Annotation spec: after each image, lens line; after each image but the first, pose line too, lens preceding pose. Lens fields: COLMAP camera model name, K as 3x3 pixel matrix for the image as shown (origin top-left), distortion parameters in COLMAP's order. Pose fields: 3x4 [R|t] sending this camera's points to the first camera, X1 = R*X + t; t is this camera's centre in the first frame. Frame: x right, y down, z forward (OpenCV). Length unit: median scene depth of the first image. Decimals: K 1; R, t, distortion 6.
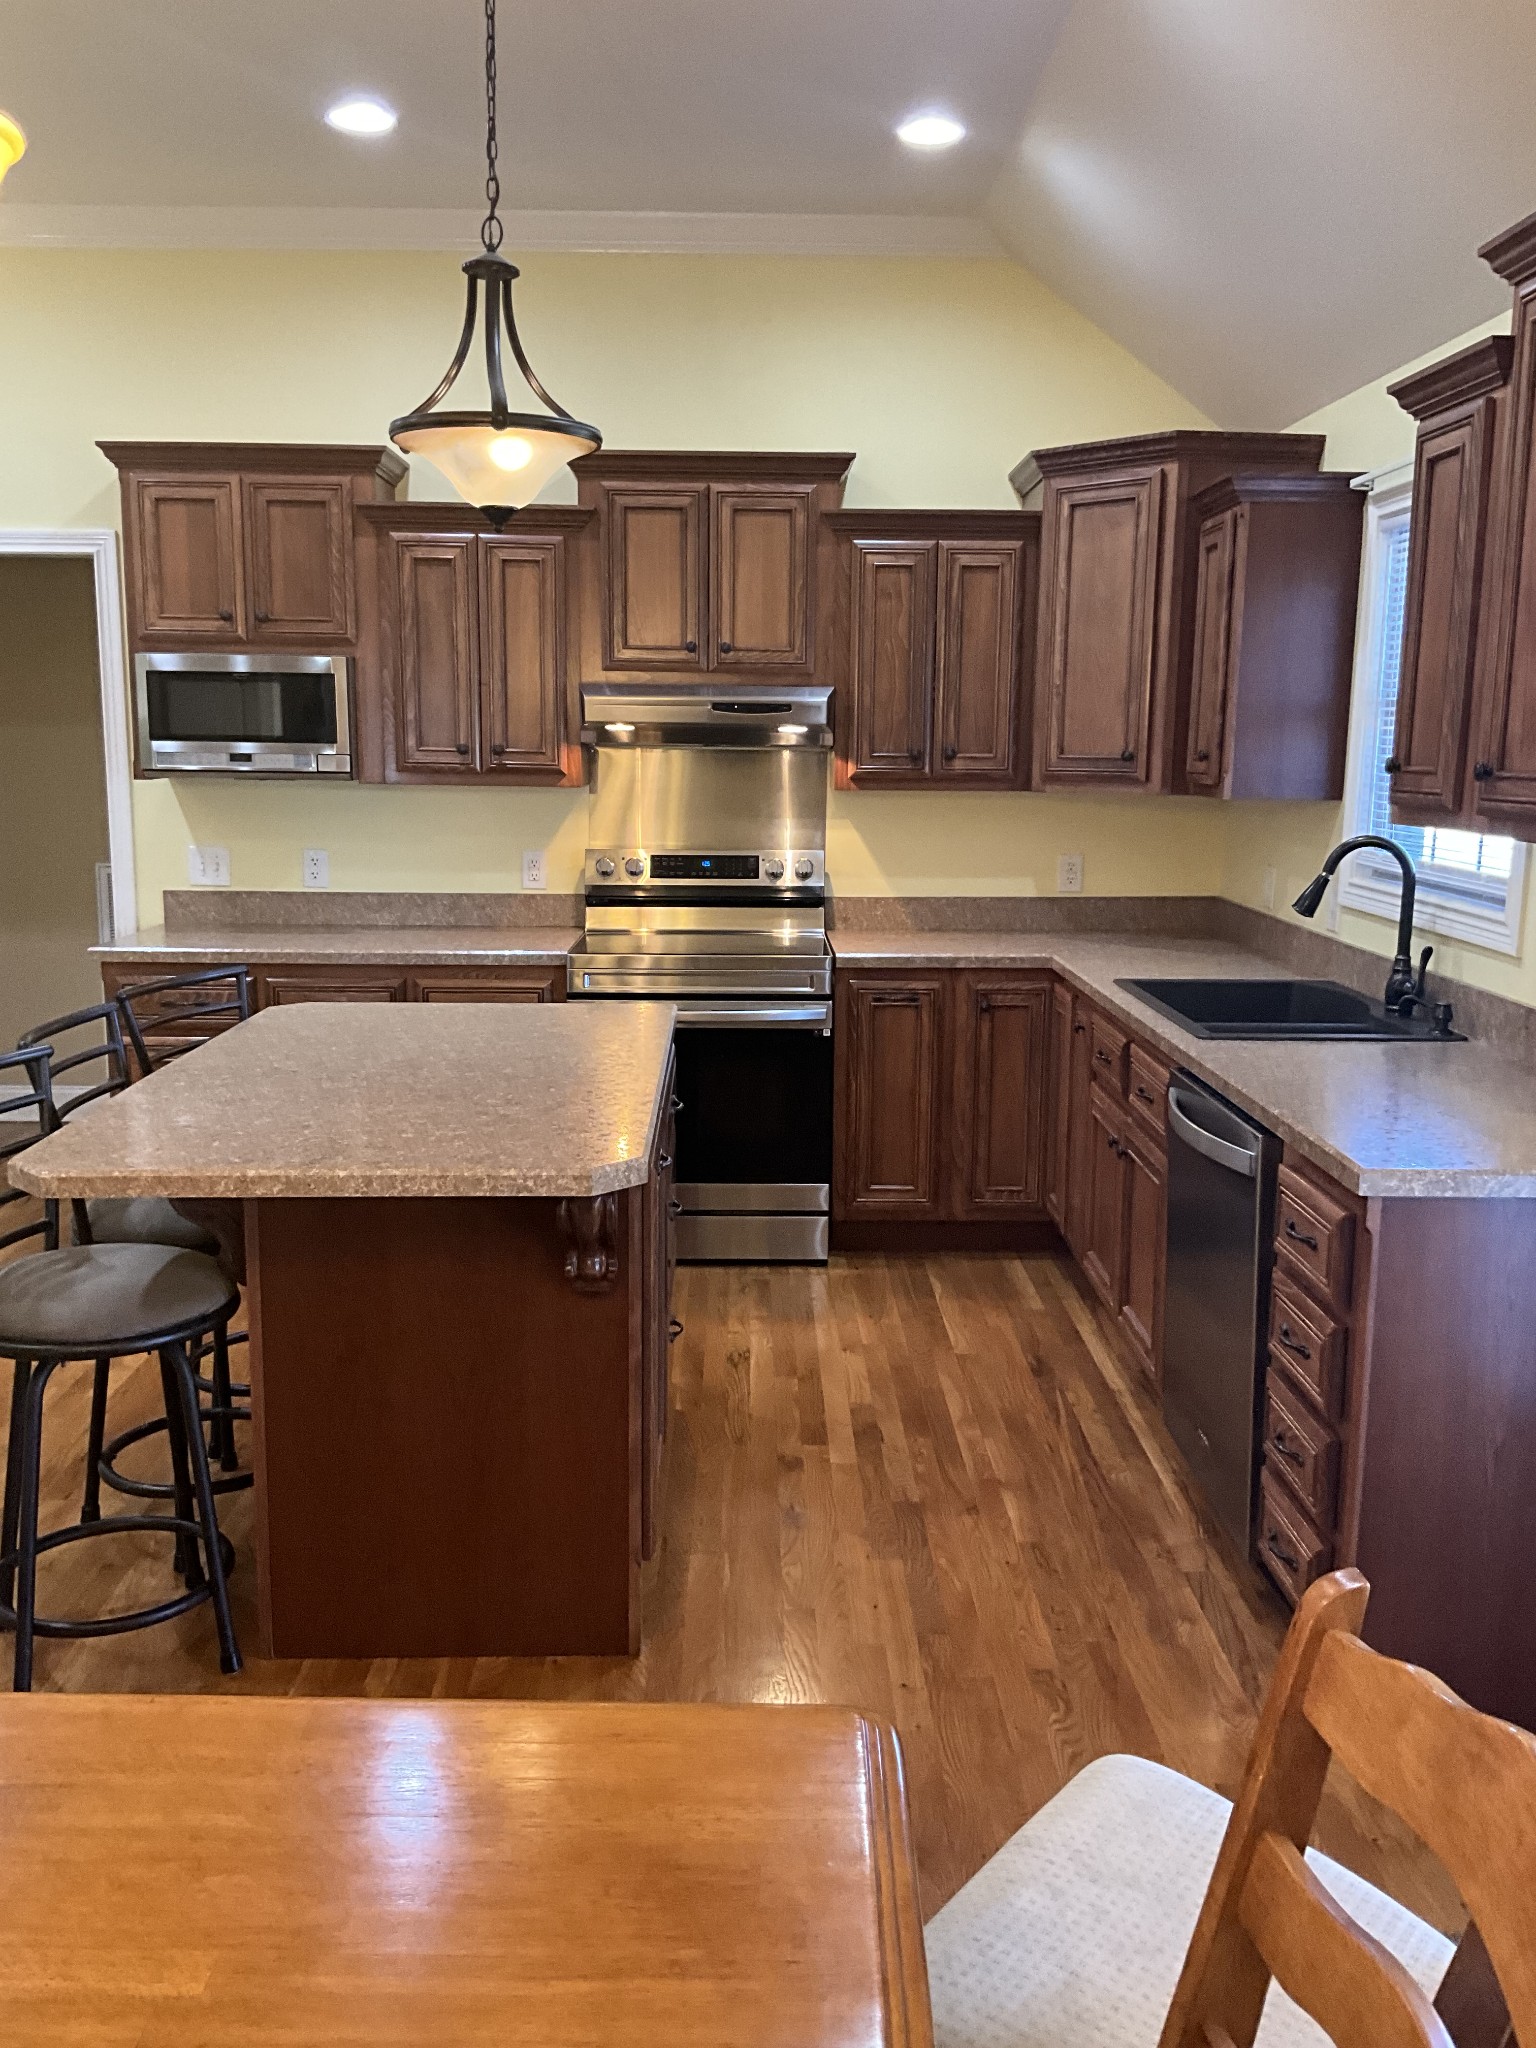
lens RADIAL K [[1649.1, 0, 768.0], [0, 1649.1, 1024.0], [0, 0, 1]] dist [0.072827, 0.001067]
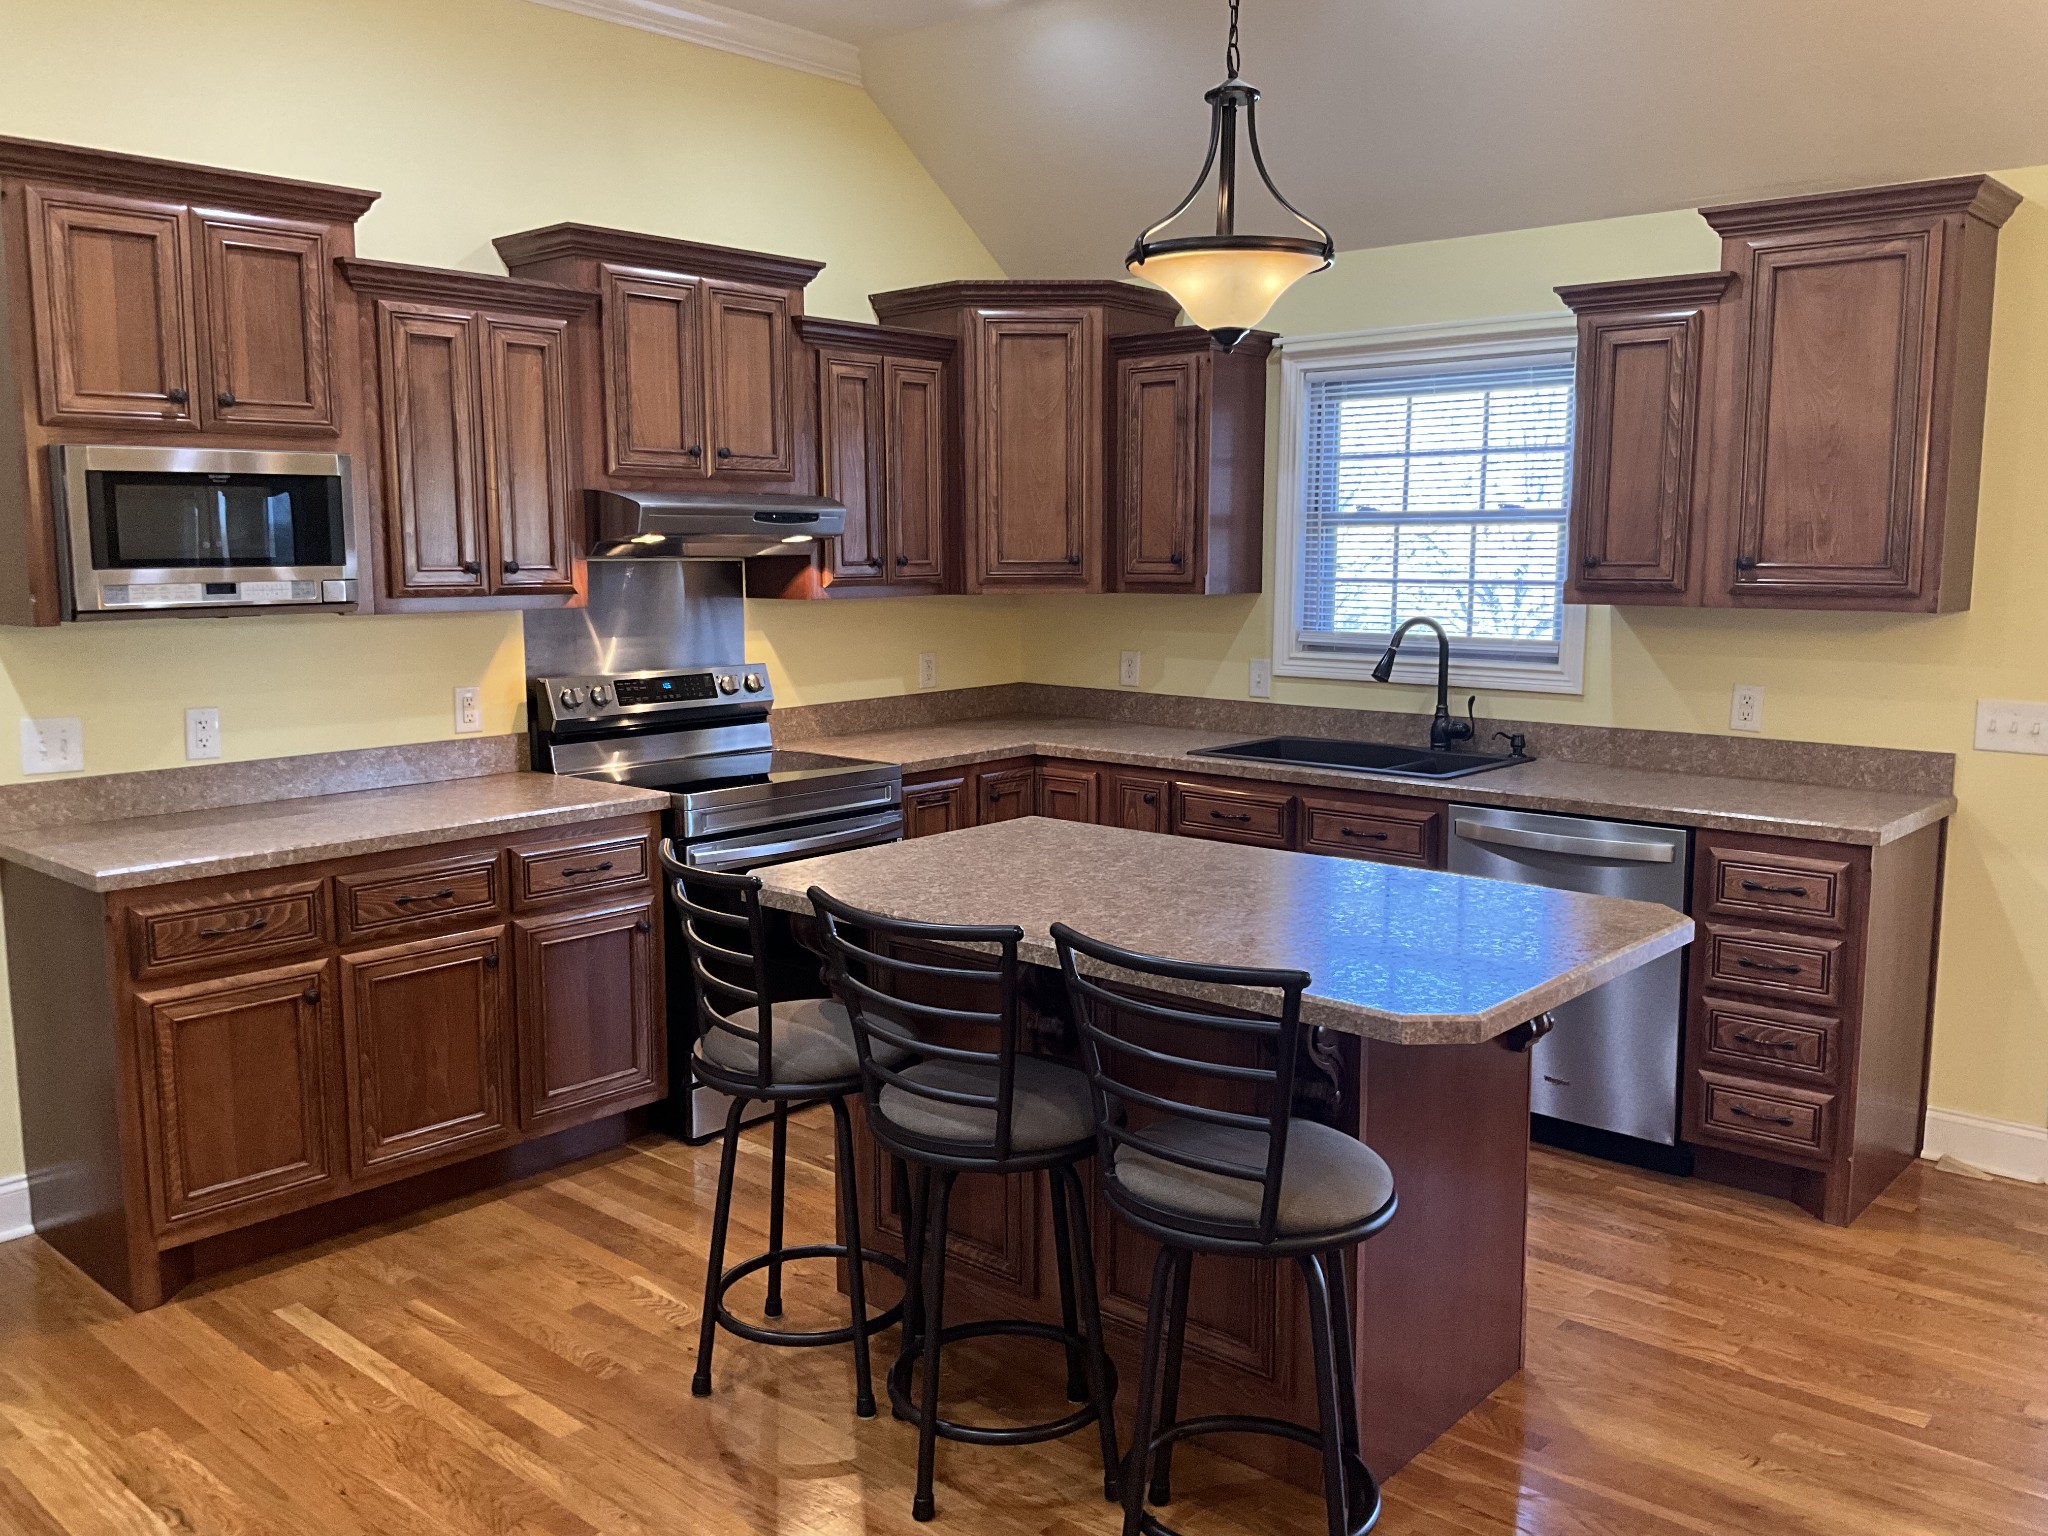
lens RADIAL K [[1672.9, 0, 1024.6], [0, 1672.9, 808.4], [0, 0, 1]] dist [-0.001491, -0.005894]
pose [[0.674645, -0.128291, 0.726909, -0.628132], [0.133089, 0.989783, 0.051165, -0.054596], [-0.726045, 0.062226, 0.684826, 0.244193]]
